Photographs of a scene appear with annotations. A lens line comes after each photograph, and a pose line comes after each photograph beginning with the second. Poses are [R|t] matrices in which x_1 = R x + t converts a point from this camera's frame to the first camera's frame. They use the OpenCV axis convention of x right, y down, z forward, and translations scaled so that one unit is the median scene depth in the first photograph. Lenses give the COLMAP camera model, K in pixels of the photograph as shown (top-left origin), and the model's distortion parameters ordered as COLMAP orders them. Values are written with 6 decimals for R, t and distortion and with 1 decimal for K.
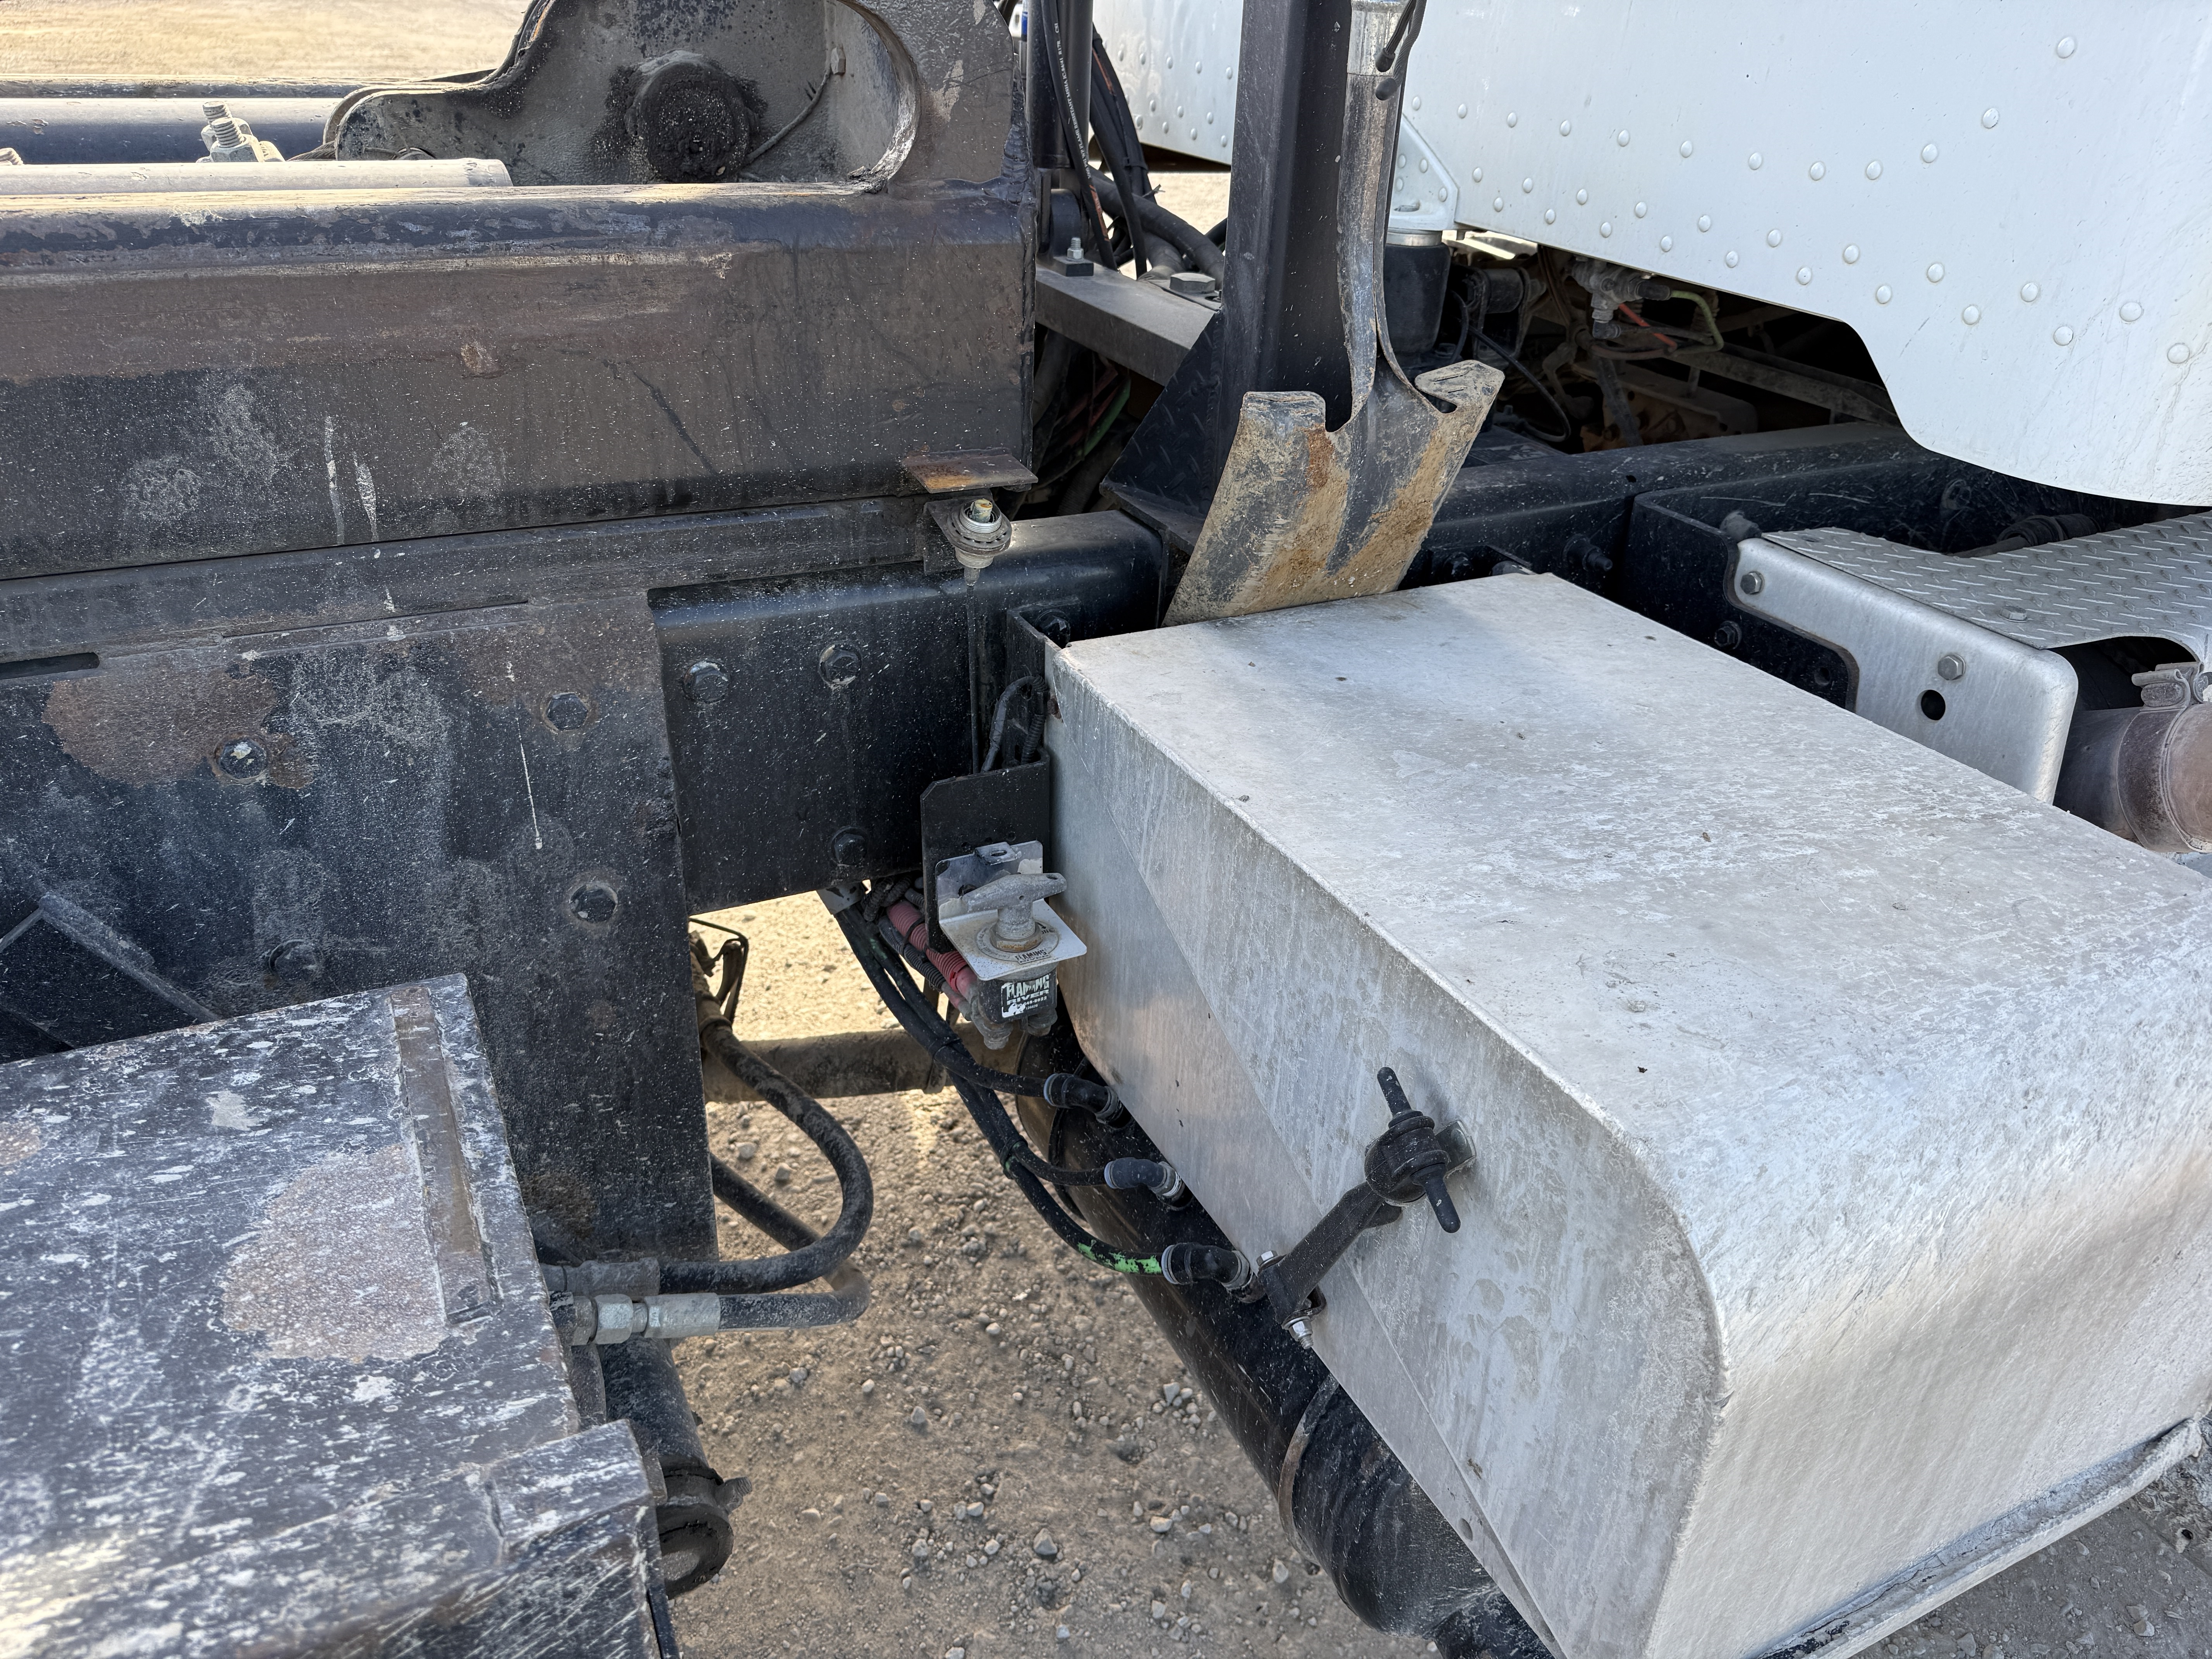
lens RADIAL K [[1538.4, 0, 1141.5], [0, 1538.4, 820.1], [0, 0, 1]] dist [0.058624, -0.072768]
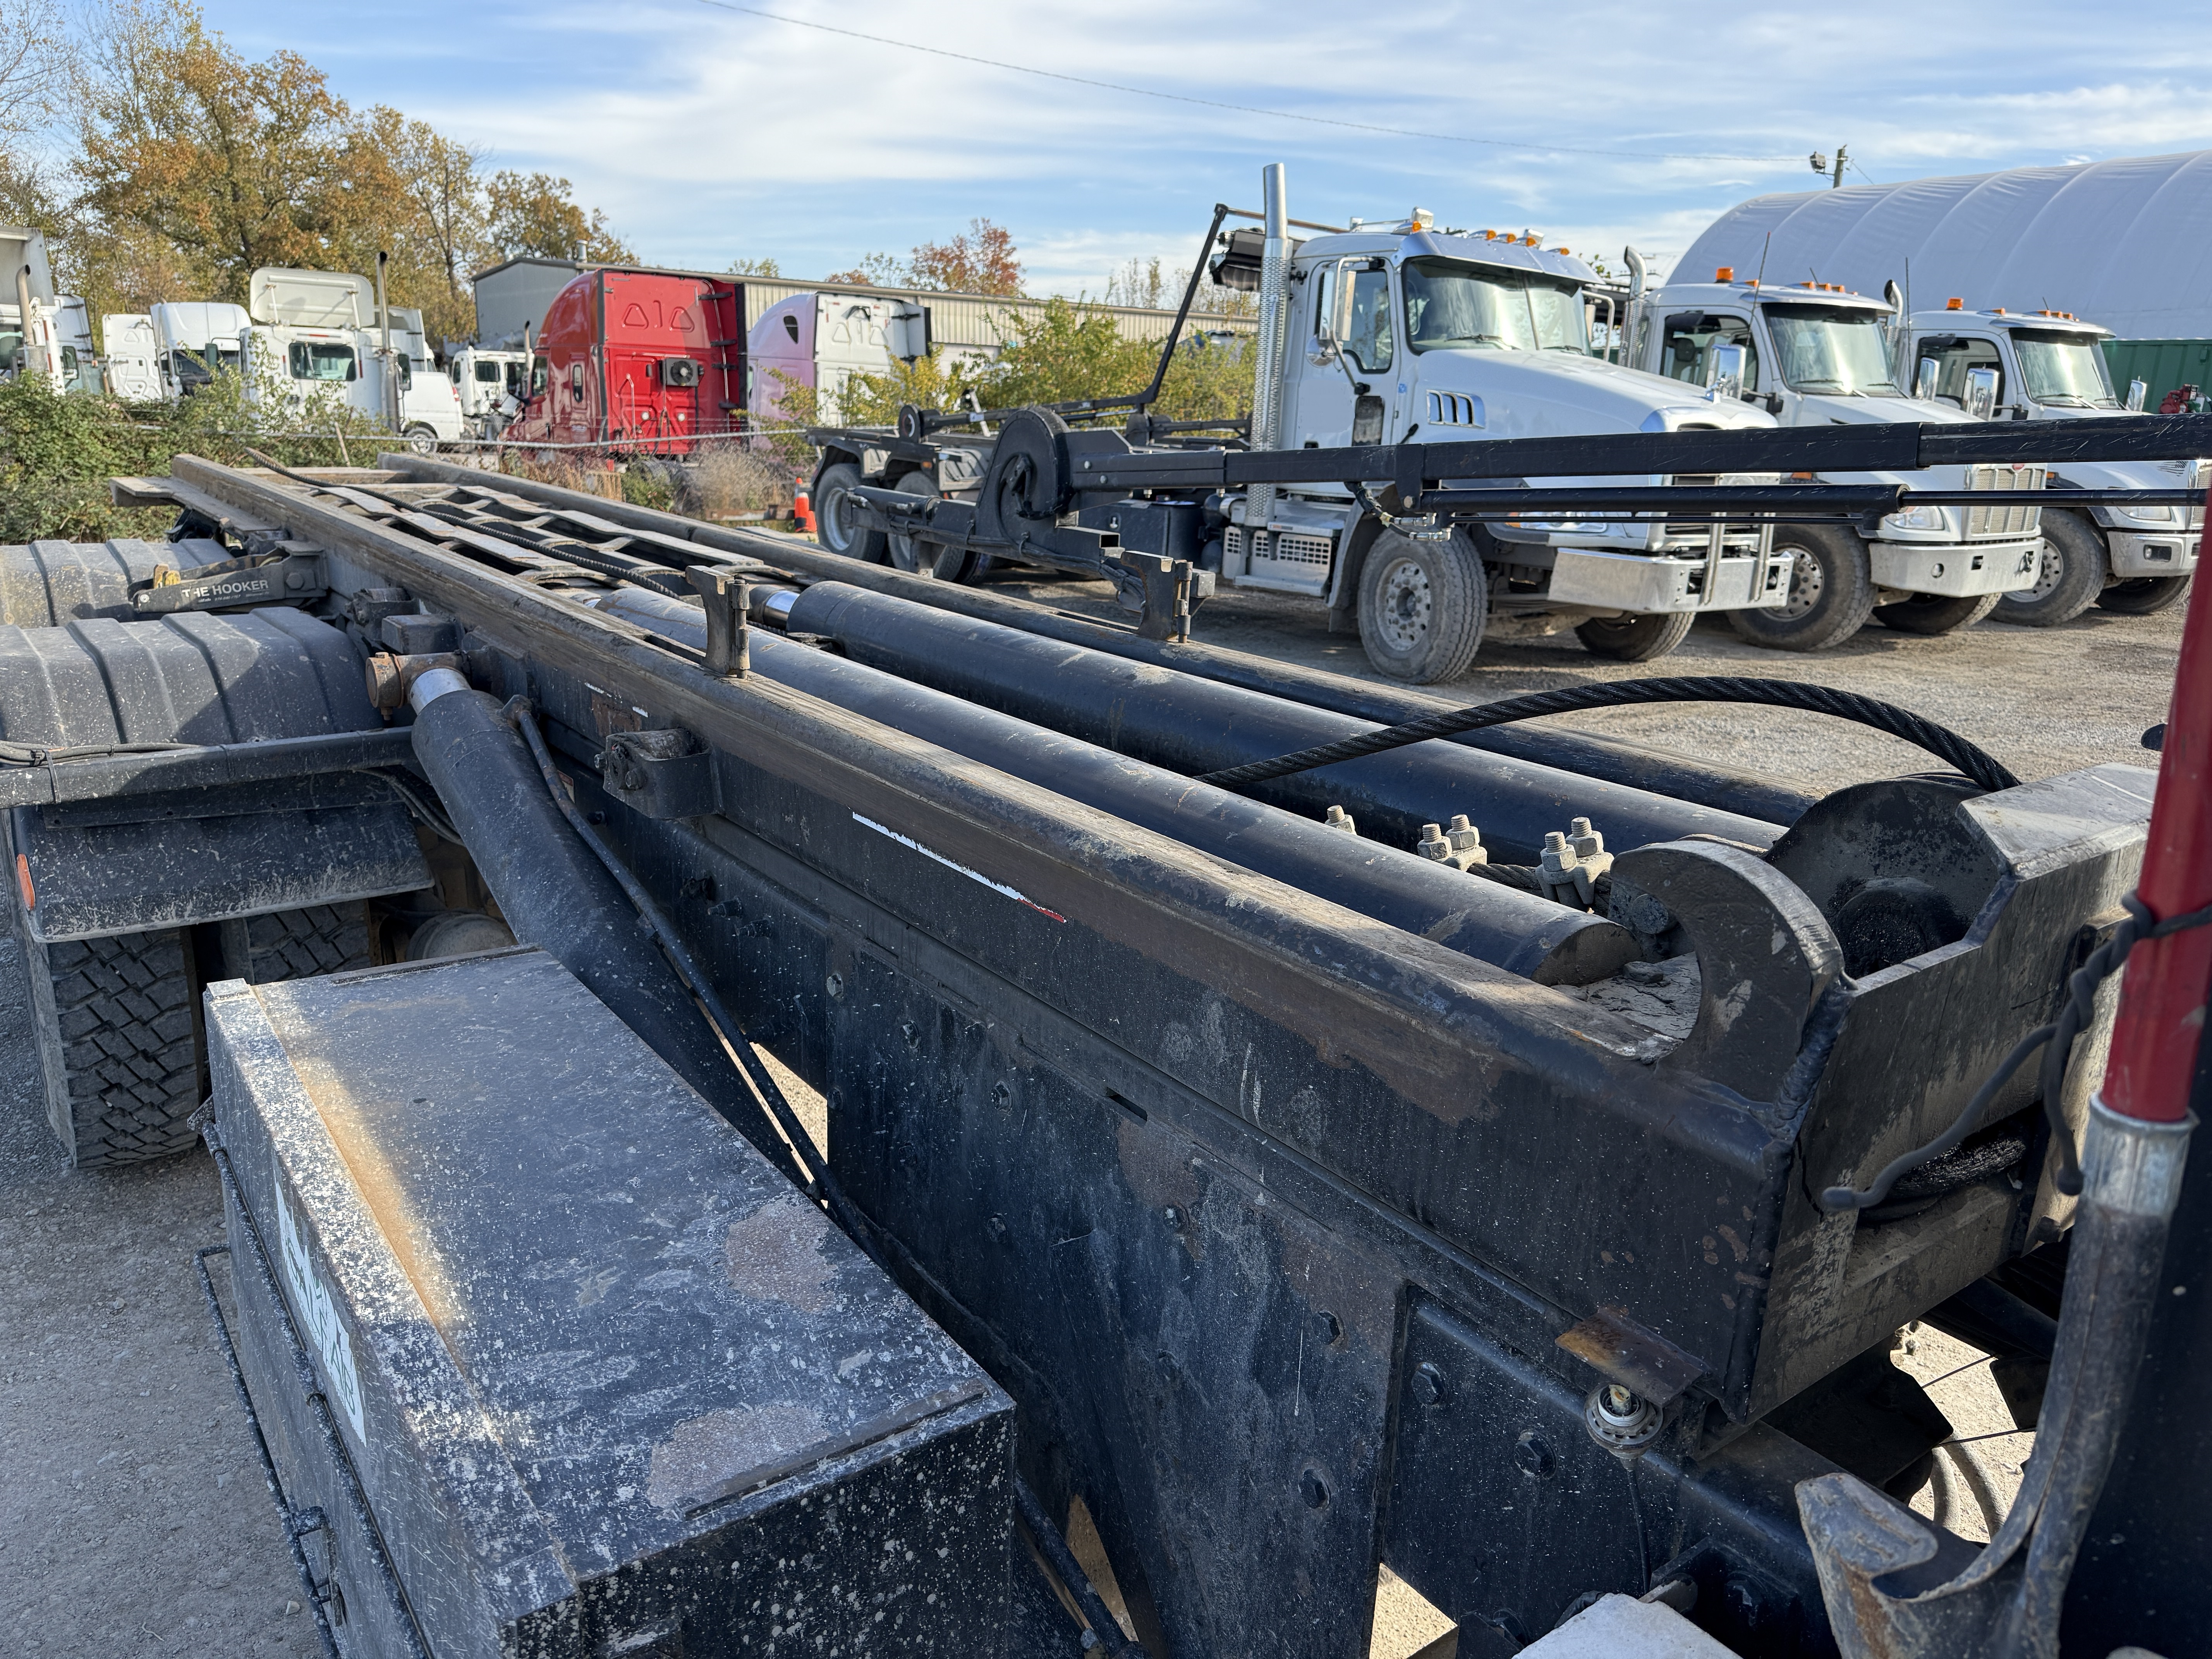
lens RADIAL K [[1600.4, 0, 1117.5], [0, 1600.4, 827.5], [0, 0, 1]] dist [0.034542, -0.044997]
pose [[0.178345, 0.242530, -0.953610, 0.730034], [-0.517642, 0.847325, 0.118688, -0.489358], [0.836803, 0.472461, 0.276660, 0.367111]]
